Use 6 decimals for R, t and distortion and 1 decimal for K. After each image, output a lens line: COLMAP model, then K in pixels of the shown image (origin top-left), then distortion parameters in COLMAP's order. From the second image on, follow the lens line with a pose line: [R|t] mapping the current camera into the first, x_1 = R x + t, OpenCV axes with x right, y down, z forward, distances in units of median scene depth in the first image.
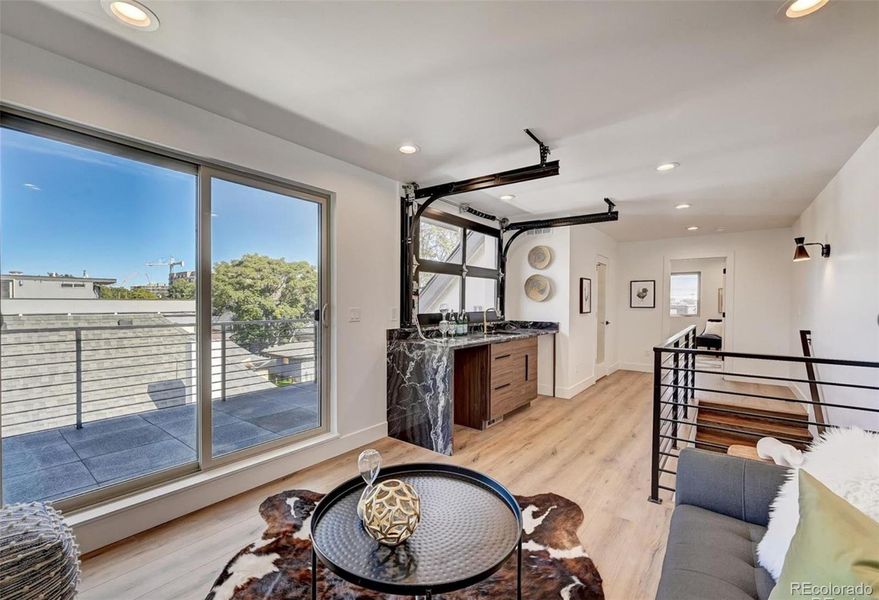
lens RADIAL K [[375.8, 0, 439.0], [0, 375.8, 304.0], [0, 0, 1]] dist [-0.002473, -0.000027]
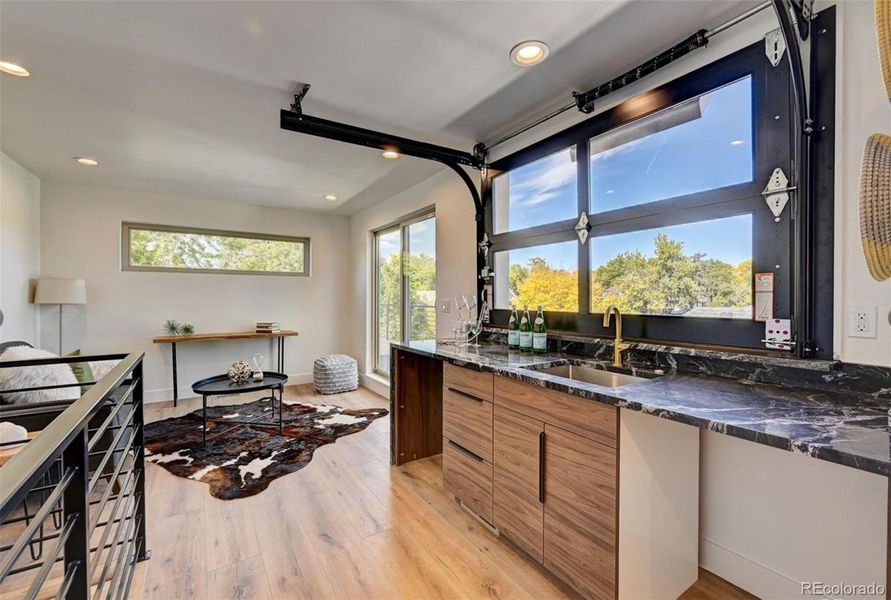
lens RADIAL K [[385.5, 0, 445.5], [0, 385.5, 297.0], [0, 0, 1]] dist [-0.002527, -0.000111]
pose [[-0.335930, -0.001935, -0.941885, 0.879501], [-0.005777, 0.999983, 0.000006, 0.003464], [0.941869, 0.005443, -0.335935, 1.468708]]
